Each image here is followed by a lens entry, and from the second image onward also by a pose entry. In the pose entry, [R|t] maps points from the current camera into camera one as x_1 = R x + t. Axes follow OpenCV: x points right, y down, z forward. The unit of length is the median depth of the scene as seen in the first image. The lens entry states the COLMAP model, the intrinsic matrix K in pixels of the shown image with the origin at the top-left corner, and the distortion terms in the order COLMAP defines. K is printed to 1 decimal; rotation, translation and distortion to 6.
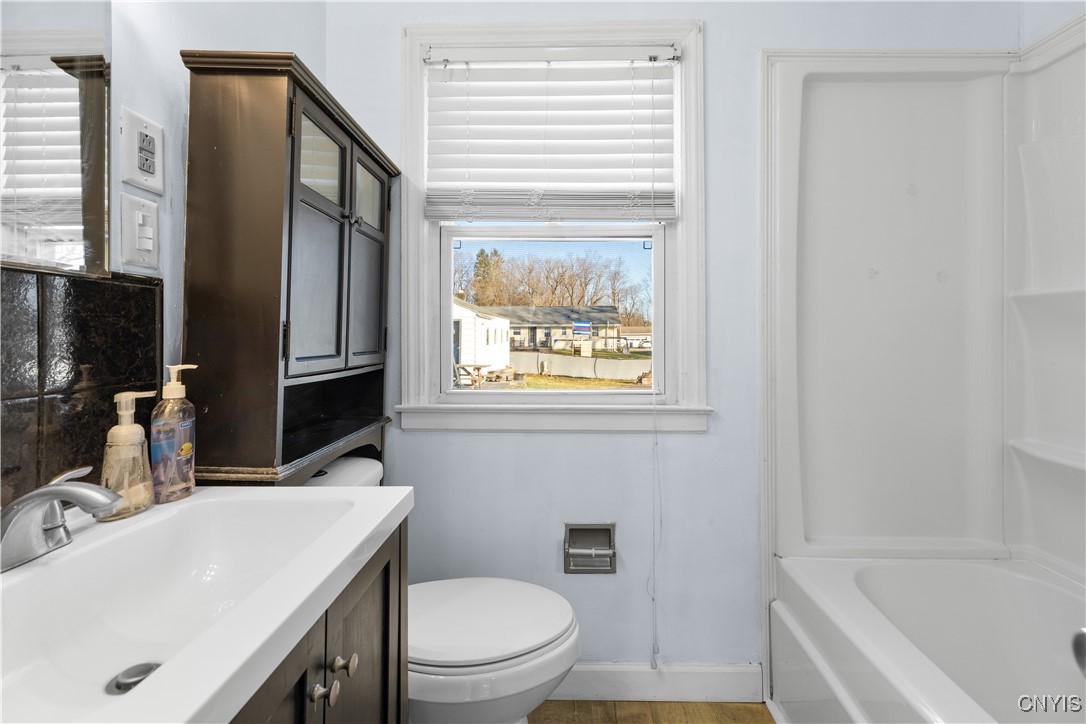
lens RADIAL K [[490.1, 0, 554.7], [0, 490.1, 333.4], [0, 0, 1]] dist [0.005042, 0.000114]
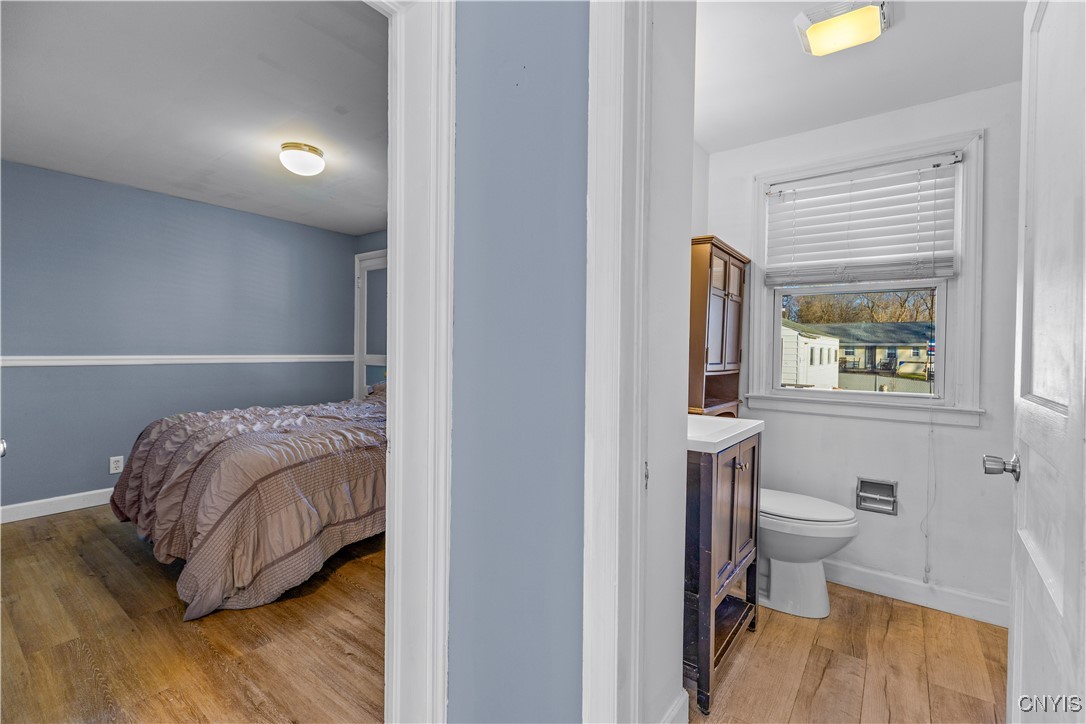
lens RADIAL K [[490.1, 0, 551.0], [0, 490.1, 356.6], [0, 0, 1]] dist [0.005042, 0.000114]
pose [[0.809805, 0.020132, -0.586354, 0.138179], [-0.013814, 0.999788, 0.015249, -0.003617], [0.586536, -0.004249, 0.809912, -0.819341]]
